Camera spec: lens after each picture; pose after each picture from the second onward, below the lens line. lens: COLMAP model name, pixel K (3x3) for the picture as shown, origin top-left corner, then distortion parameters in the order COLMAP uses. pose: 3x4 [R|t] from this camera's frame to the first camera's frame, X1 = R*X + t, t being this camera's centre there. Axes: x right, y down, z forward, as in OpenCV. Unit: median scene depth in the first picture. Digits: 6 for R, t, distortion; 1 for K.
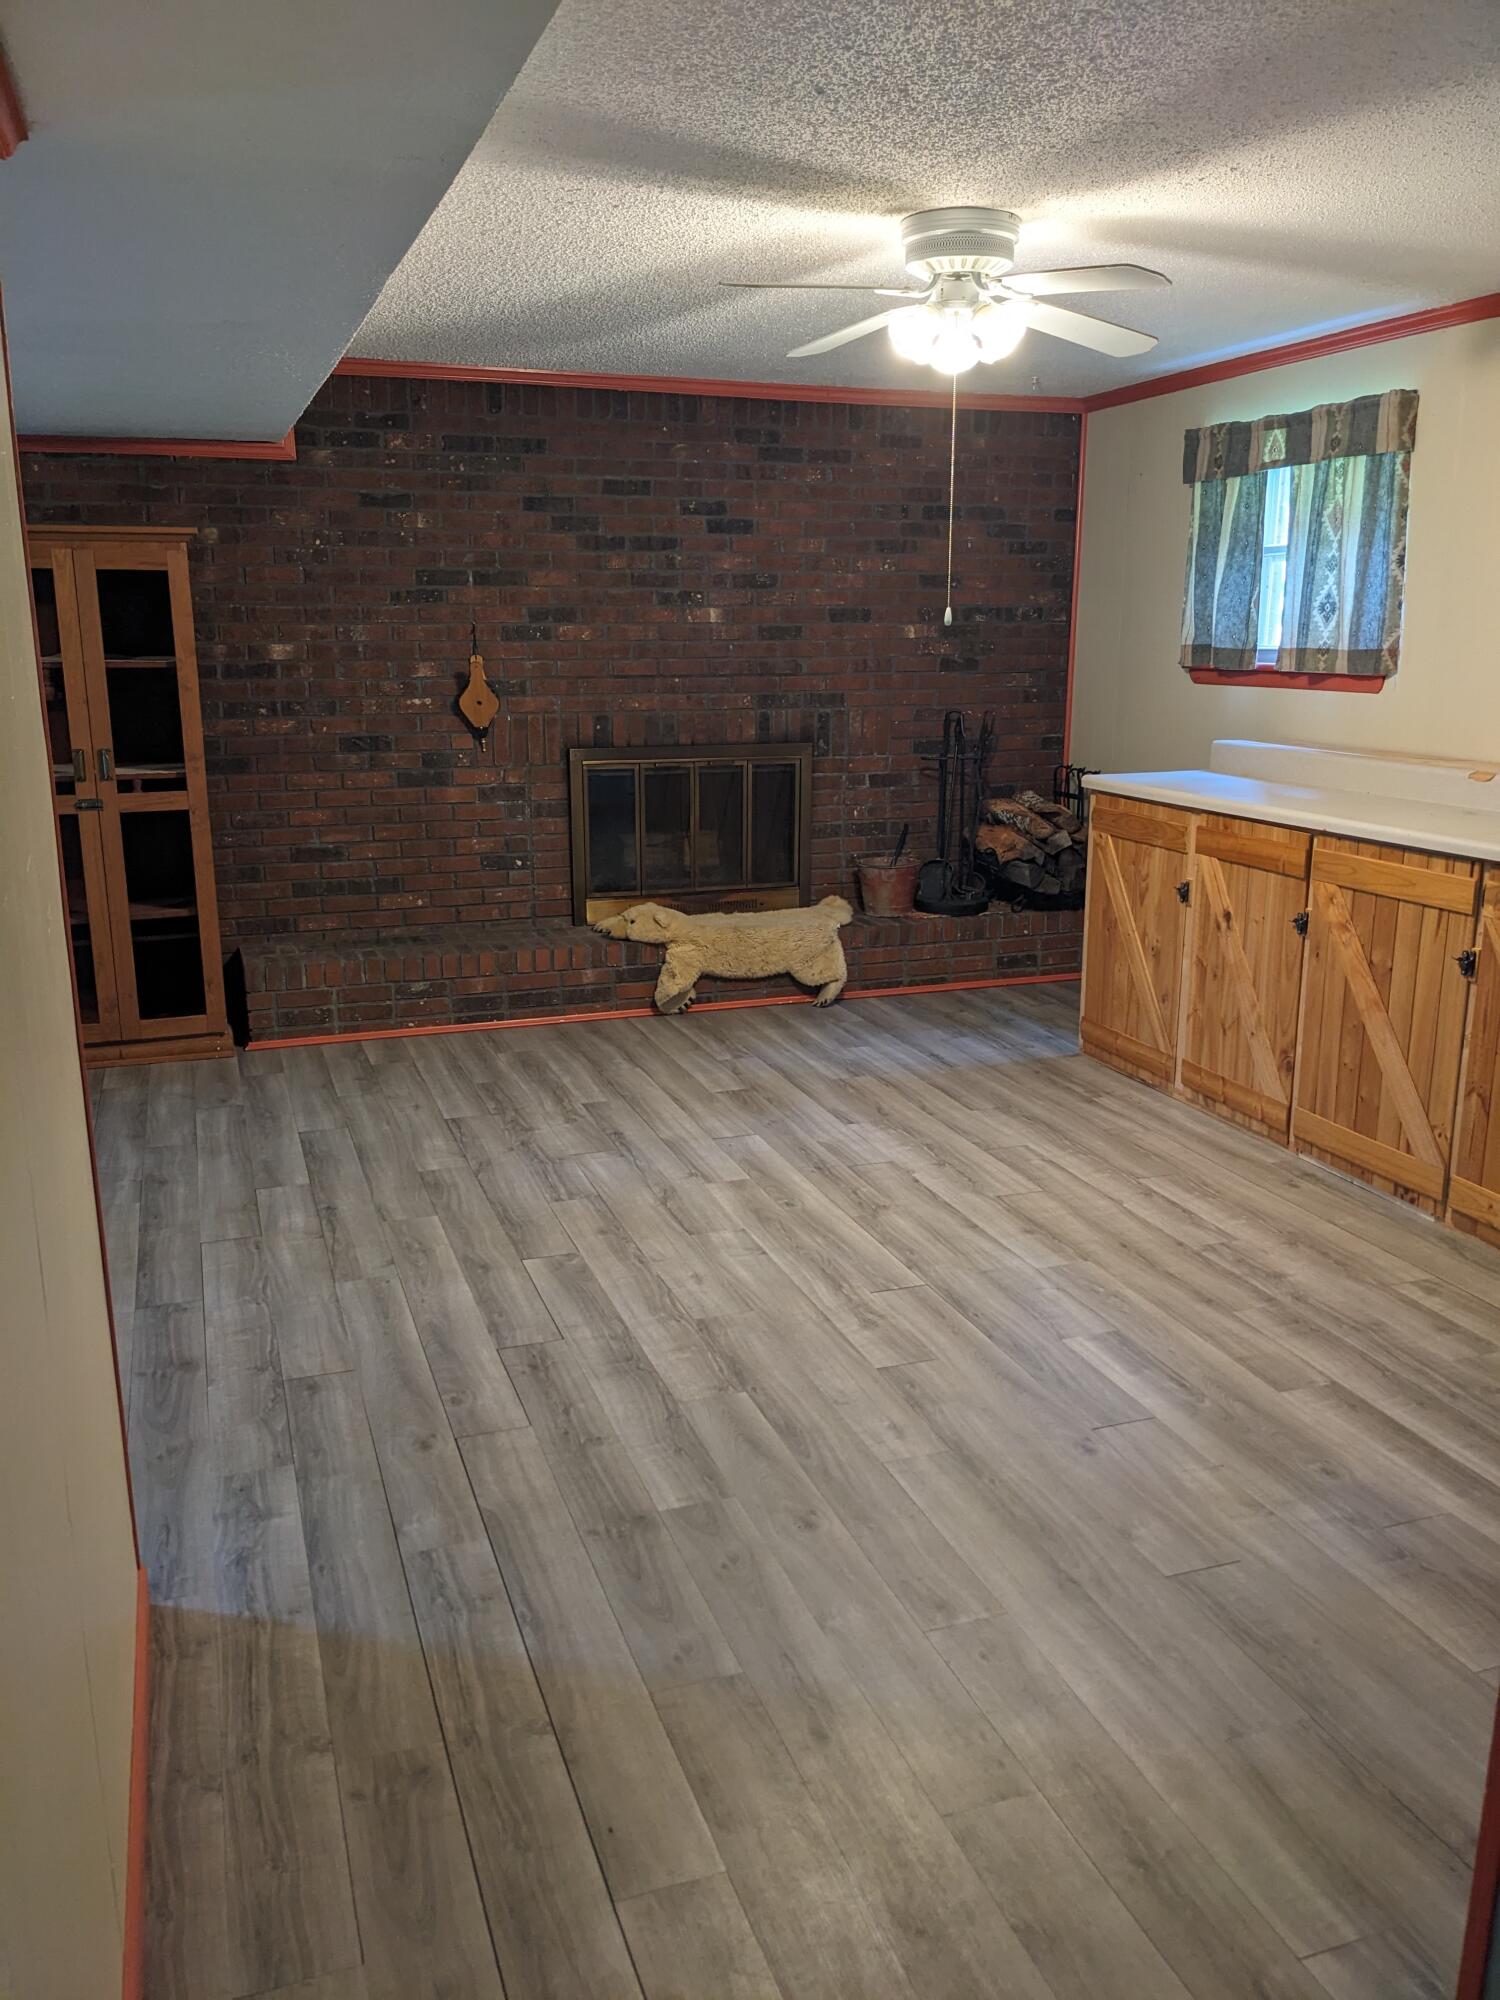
lens RADIAL K [[1574.0, 0, 761.8], [0, 1574.0, 1004.0], [0, 0, 1]] dist [0.043825, -0.072192]
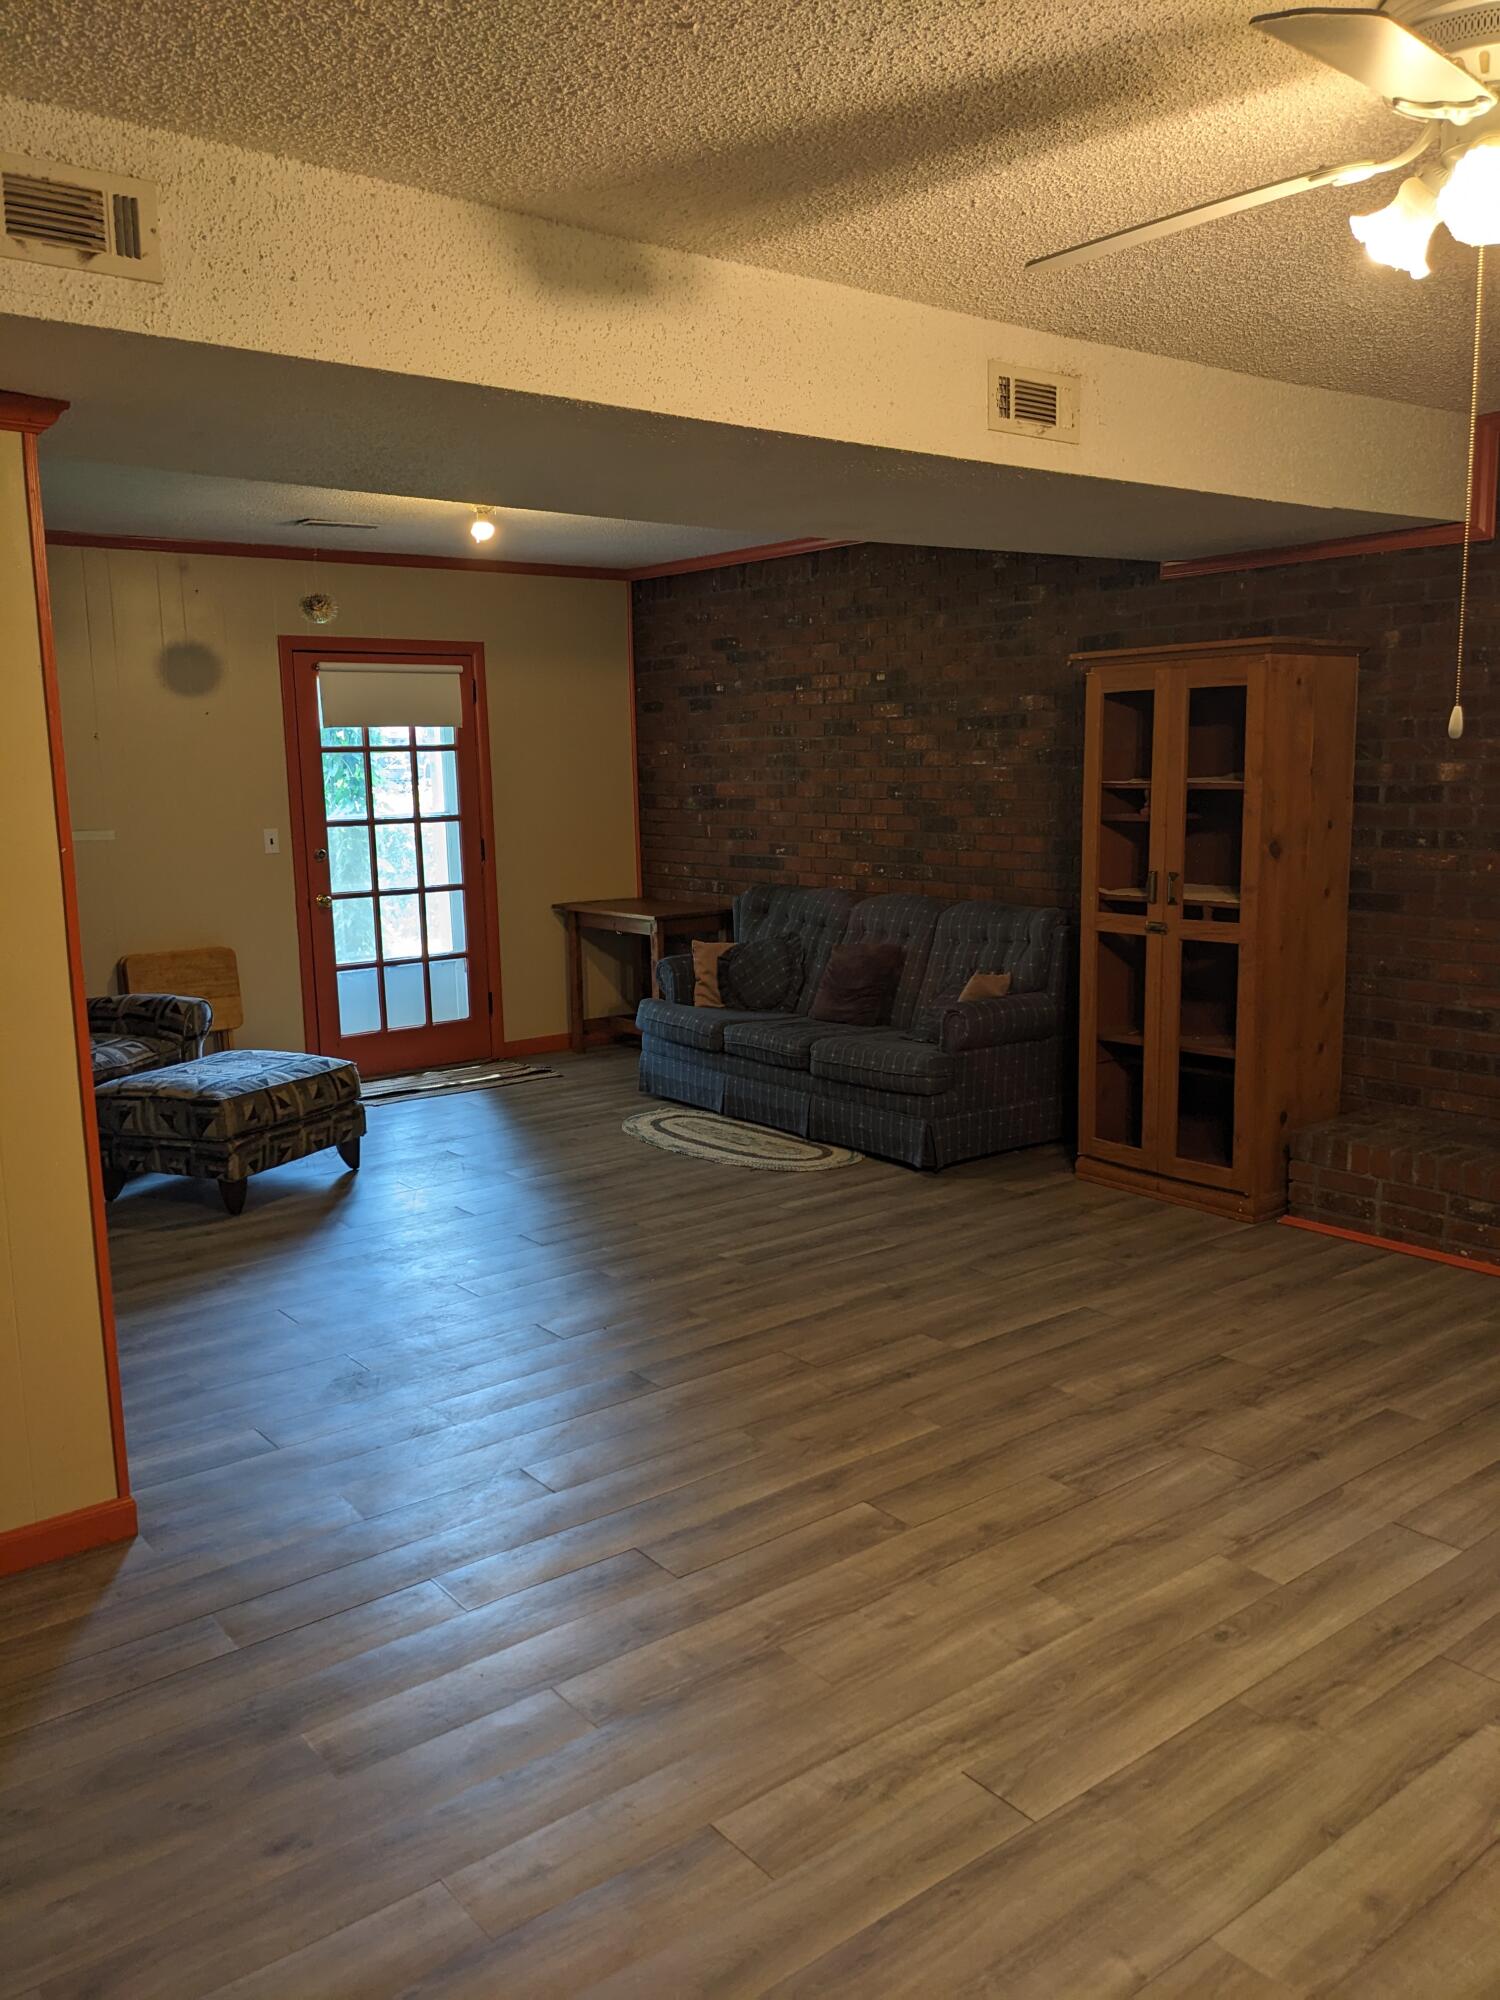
lens RADIAL K [[1574.0, 0, 757.7], [0, 1574.0, 1007.0], [0, 0, 1]] dist [0.043825, -0.072192]
pose [[0.318747, 0.145670, -0.936579, 0.451551], [-0.204401, 0.975434, 0.082149, -0.117489], [0.925538, 0.165253, 0.340692, 0.490162]]
